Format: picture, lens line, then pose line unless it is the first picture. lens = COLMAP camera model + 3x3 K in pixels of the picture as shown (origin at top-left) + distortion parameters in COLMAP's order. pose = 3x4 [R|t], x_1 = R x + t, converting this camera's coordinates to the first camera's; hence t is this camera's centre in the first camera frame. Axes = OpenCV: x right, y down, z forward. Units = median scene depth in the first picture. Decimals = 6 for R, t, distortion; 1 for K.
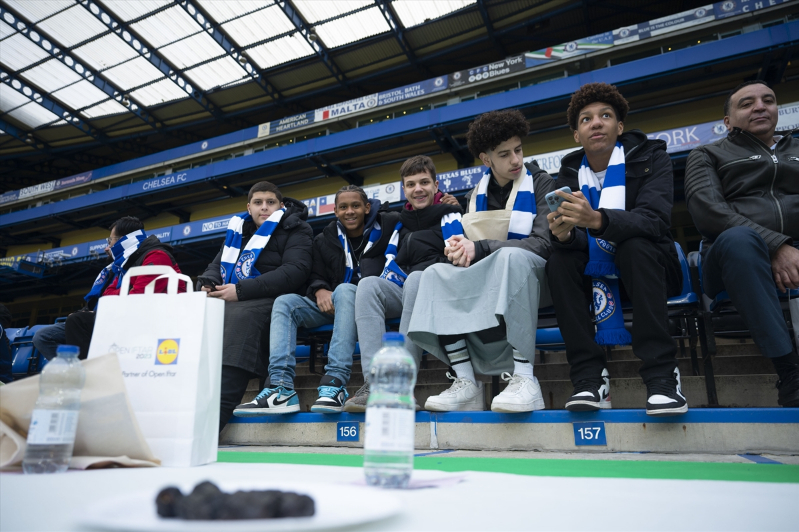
lens RADIAL K [[541.6, 0, 400.5], [0, 541.6, 272.5], [0, 0, 1]] dist [-0.039978, 0.051274]
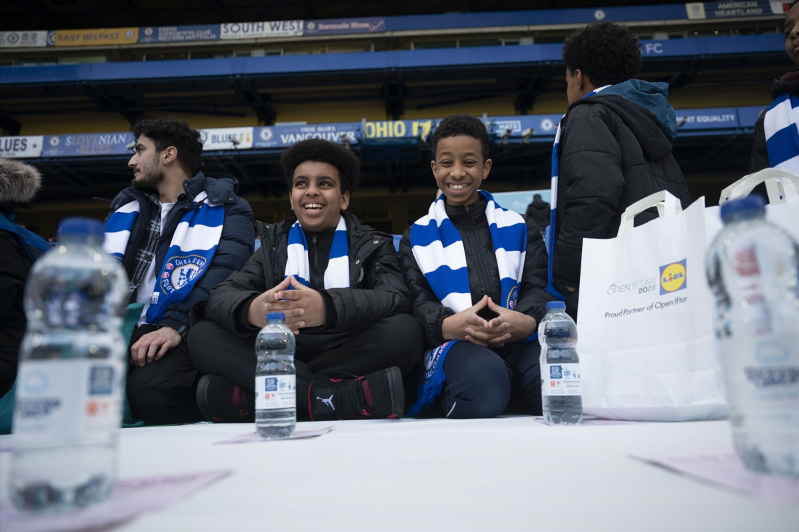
lens RADIAL K [[521.0, 0, 399.5], [0, 521.0, 266.0], [0, 0, 1]] dist [-0.030348, 0.041475]
pose [[0.921334, 0.048579, 0.385726, -0.790983], [-0.073670, 0.996002, 0.050529, 0.091803], [-0.381729, -0.074971, 0.921229, 0.355356]]
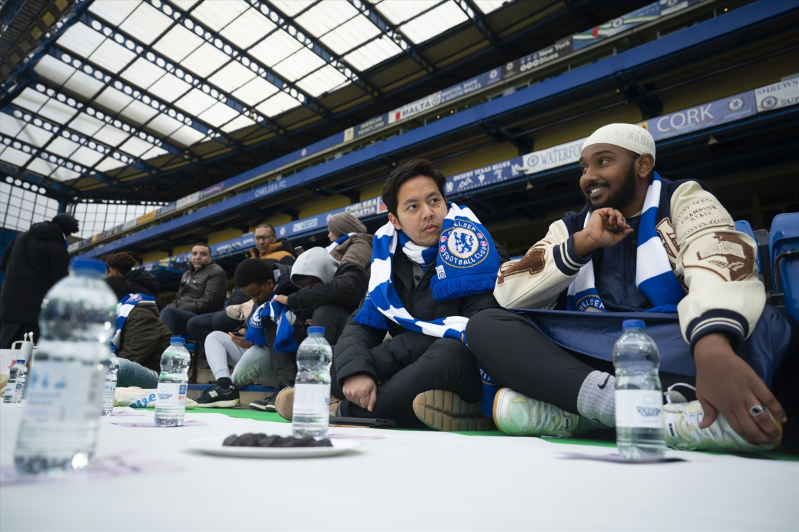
lens RADIAL K [[541.6, 0, 400.5], [0, 541.6, 272.5], [0, 0, 1]] dist [-0.039978, 0.051274]
pose [[0.960708, -0.038452, -0.274885, 0.123651], [0.051600, 0.997836, 0.040758, -0.015746], [0.272723, -0.053340, 0.960613, -0.053561]]
